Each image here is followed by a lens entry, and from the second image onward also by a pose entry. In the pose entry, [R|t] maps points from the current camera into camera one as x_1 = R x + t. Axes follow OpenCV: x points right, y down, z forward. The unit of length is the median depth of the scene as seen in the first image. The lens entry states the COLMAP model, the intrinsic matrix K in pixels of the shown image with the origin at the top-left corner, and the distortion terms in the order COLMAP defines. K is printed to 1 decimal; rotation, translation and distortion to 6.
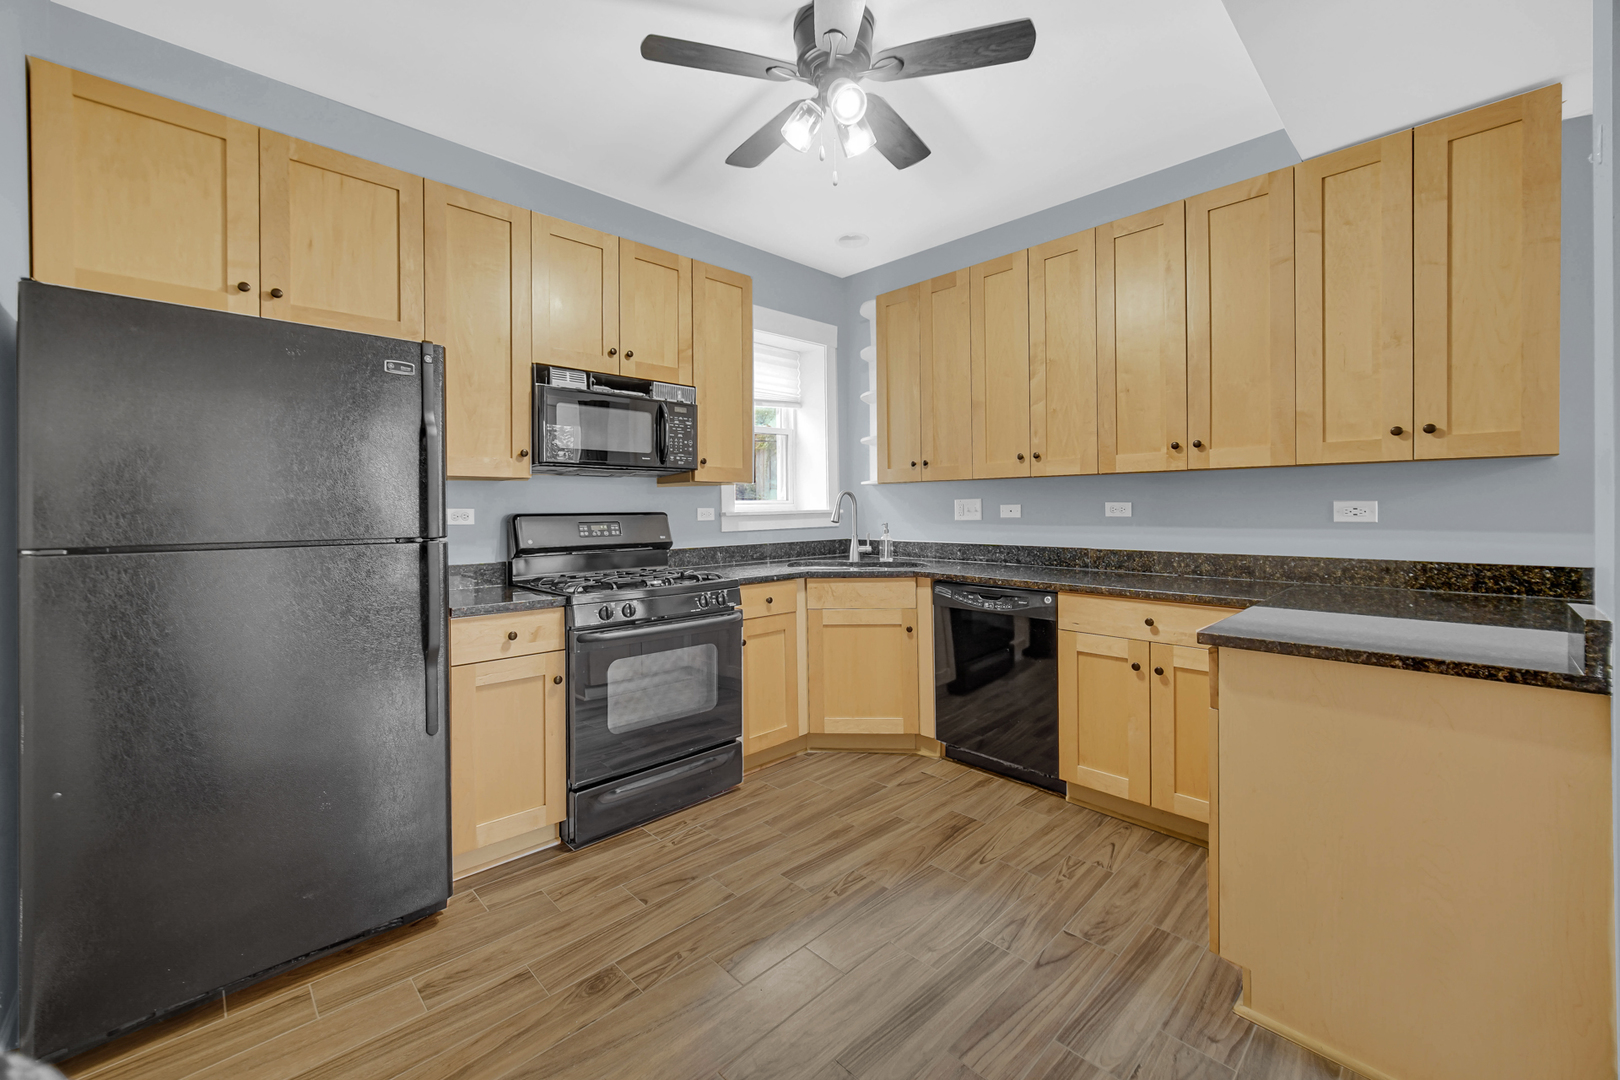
lens RADIAL K [[650.5, 0, 787.4], [0, 650.5, 505.0], [0, 0, 1]] dist [-0.003459, 0.000055]
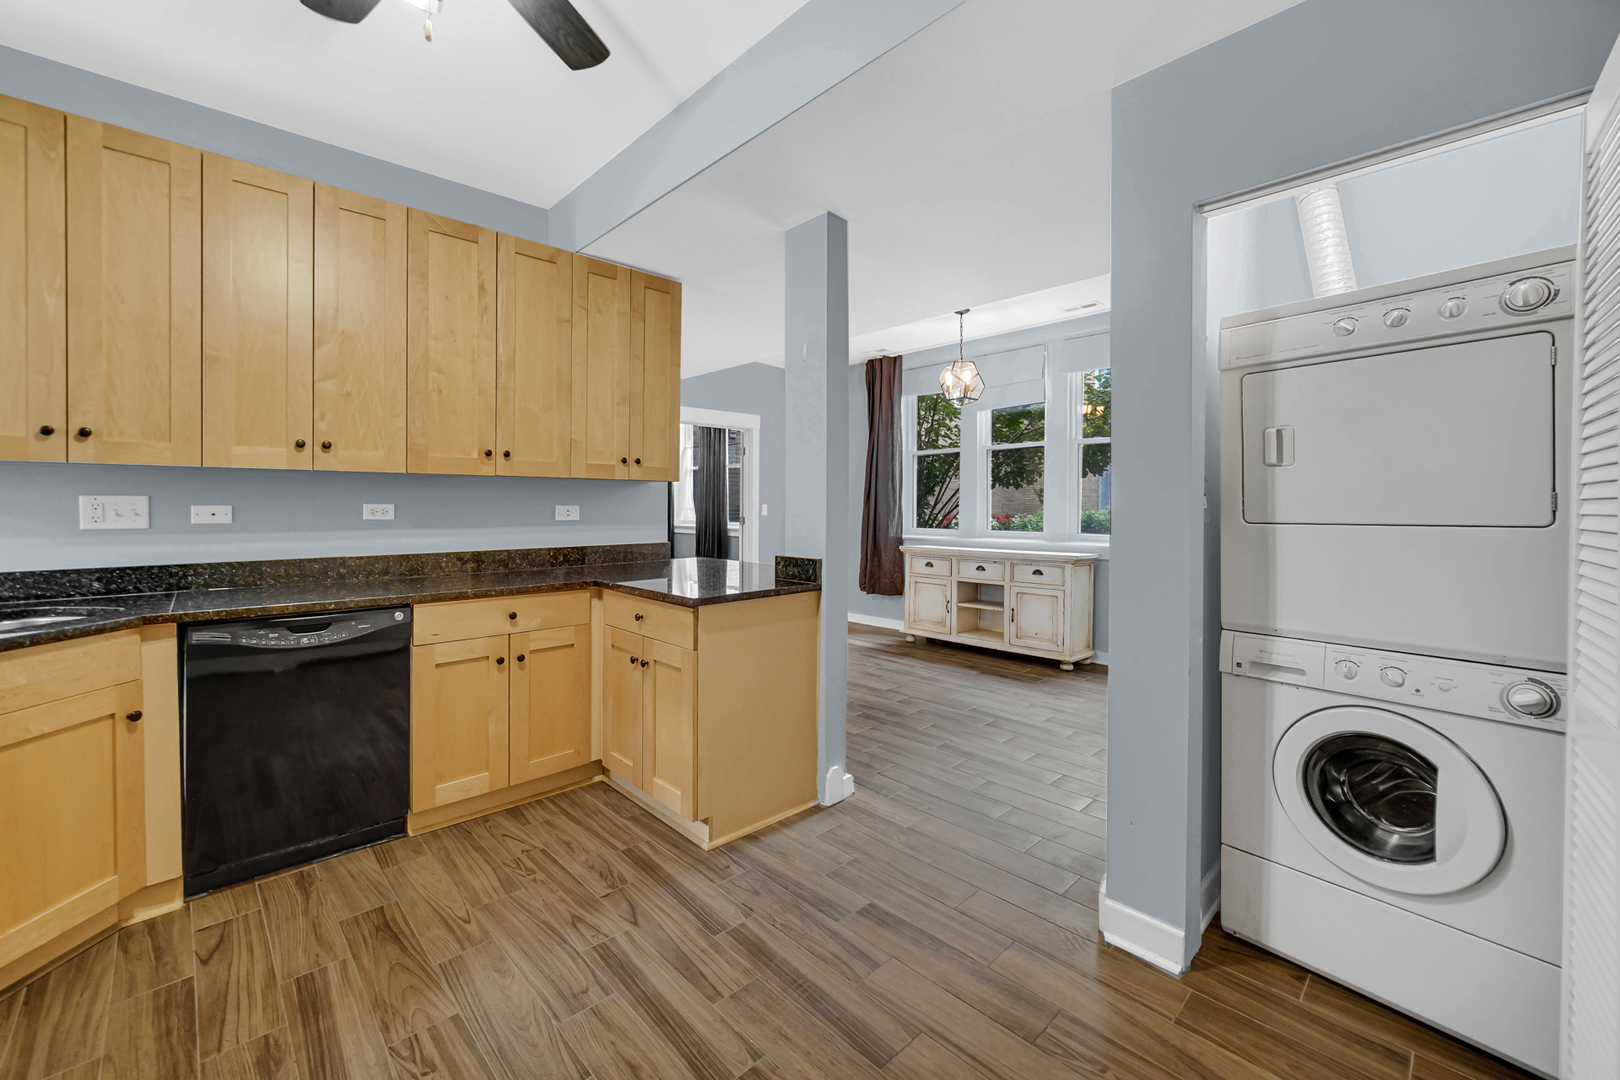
lens RADIAL K [[650.5, 0, 787.4], [0, 650.5, 505.0], [0, 0, 1]] dist [-0.003459, 0.000055]
pose [[0.000858, 0.007448, 0.999972, -0.472963], [-0.006339, 0.999952, -0.007443, 0.000411], [-0.999980, -0.006332, 0.000905, 0.482785]]
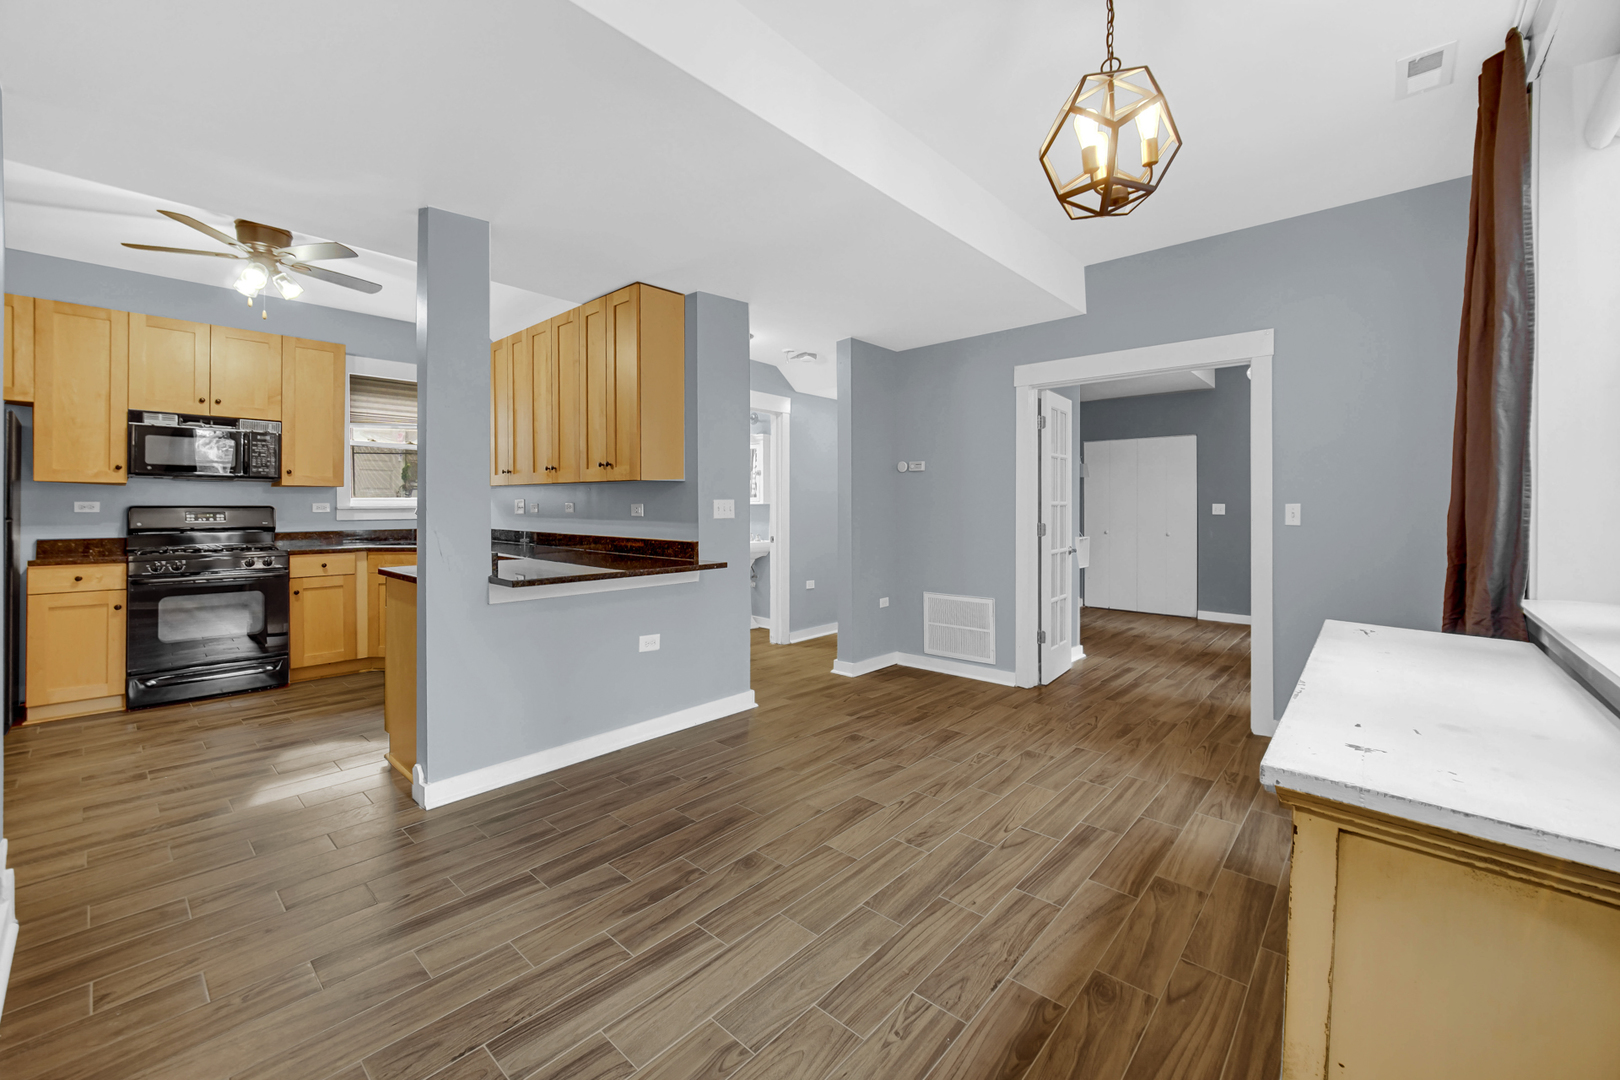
lens RADIAL K [[650.5, 0, 787.4], [0, 650.5, 505.0], [0, 0, 1]] dist [-0.003459, 0.000055]
pose [[0.997694, 0.011084, 0.066963, 1.056450], [-0.011321, 0.999931, 0.003164, -0.011151], [-0.066923, -0.003914, 0.997750, -0.642316]]
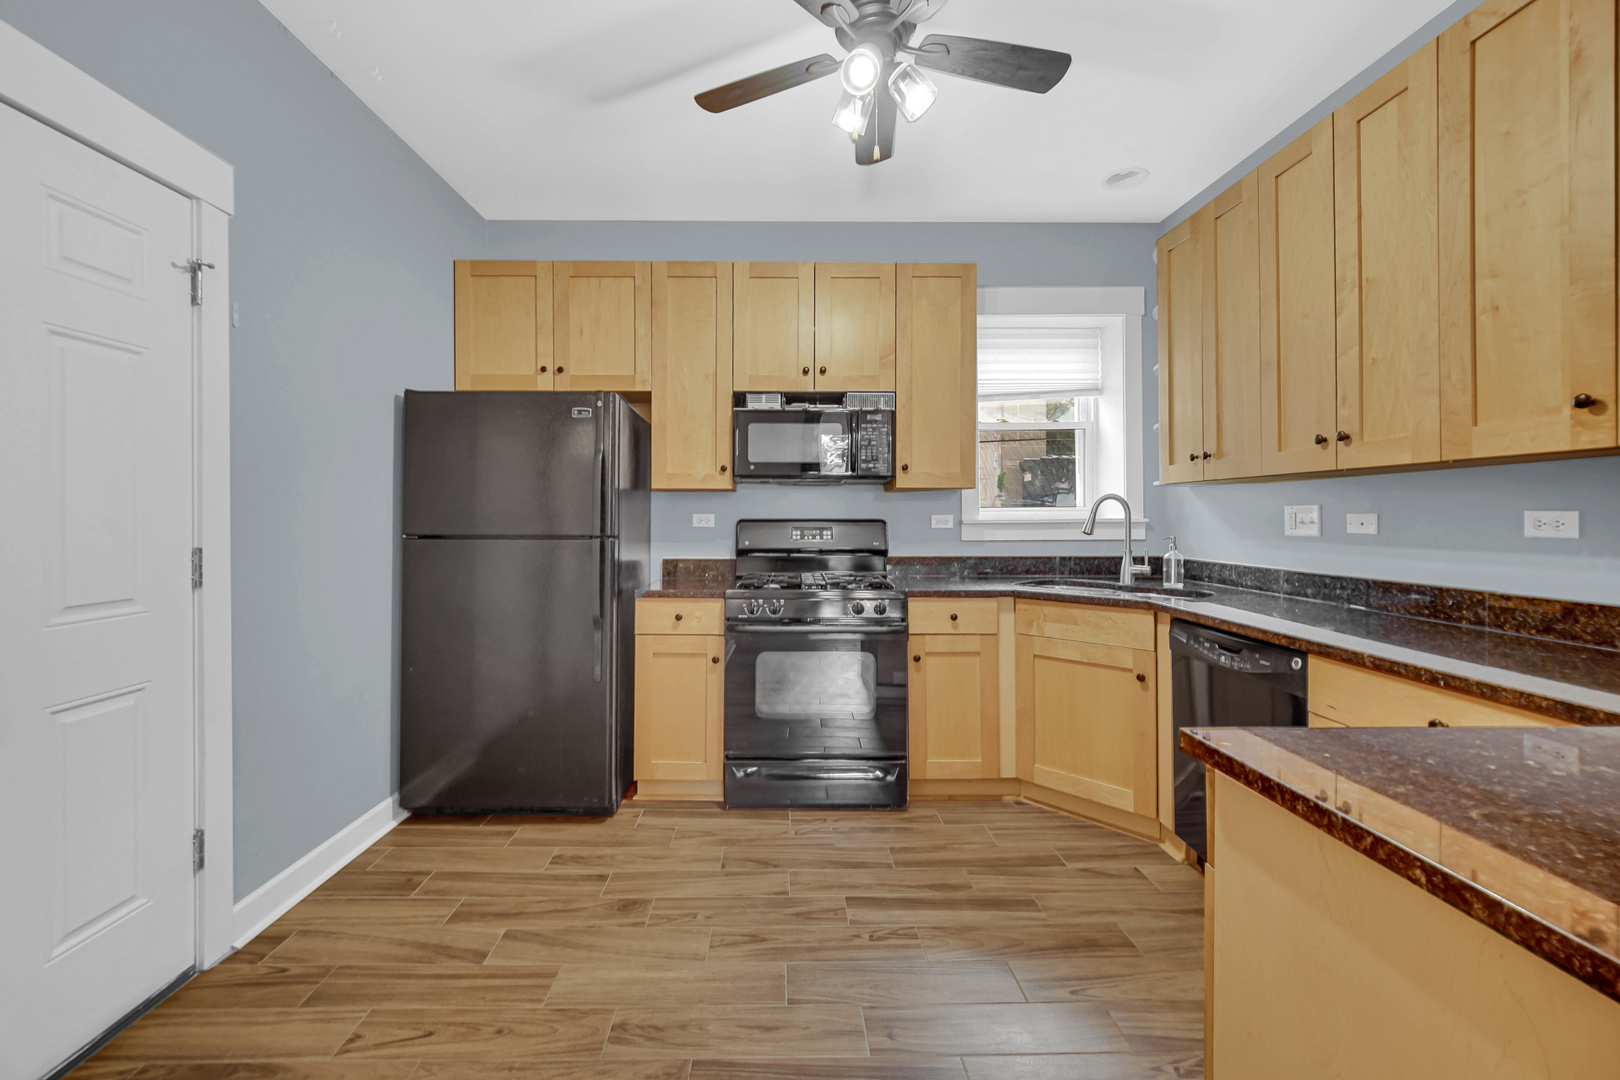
lens RADIAL K [[652.7, 0, 785.5], [0, 652.7, 513.8], [0, 0, 1]] dist [0.001016, -0.000023]
pose [[0.734472, 0.006639, -0.678606, 0.470718], [-0.003065, 0.999974, 0.006466, -0.003997], [0.678632, -0.002669, 0.734474, 0.188450]]
